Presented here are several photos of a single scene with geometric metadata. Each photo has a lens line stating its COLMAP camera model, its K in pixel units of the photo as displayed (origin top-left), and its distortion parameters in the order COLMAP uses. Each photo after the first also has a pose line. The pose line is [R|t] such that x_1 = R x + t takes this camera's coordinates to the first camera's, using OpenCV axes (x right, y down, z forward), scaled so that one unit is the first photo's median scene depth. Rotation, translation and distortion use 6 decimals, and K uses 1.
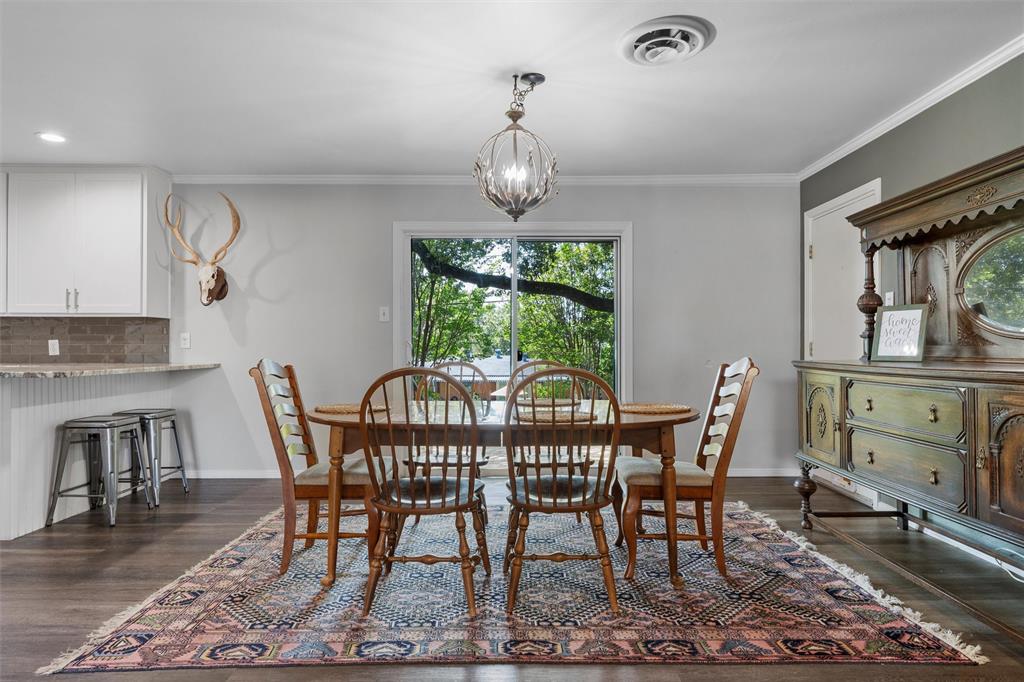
lens RADIAL K [[592.4, 0, 512.2], [0, 592.4, 343.5], [0, 0, 1]] dist [0.006355, 0.000027]
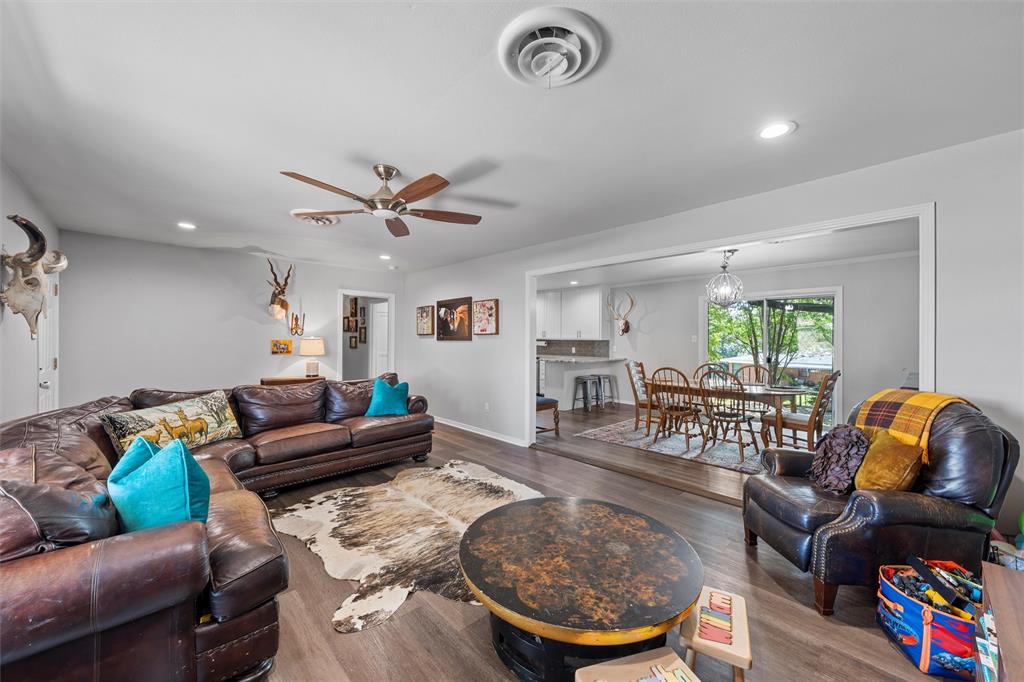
lens RADIAL K [[424.5, 0, 510.5], [0, 424.5, 338.2], [0, 0, 1]] dist [0.002611, 0.000331]
pose [[0.702562, 0.008652, -0.711570, 0.482057], [-0.000943, 0.999937, 0.011227, -0.077863], [0.711622, -0.007216, 0.702525, -0.669615]]
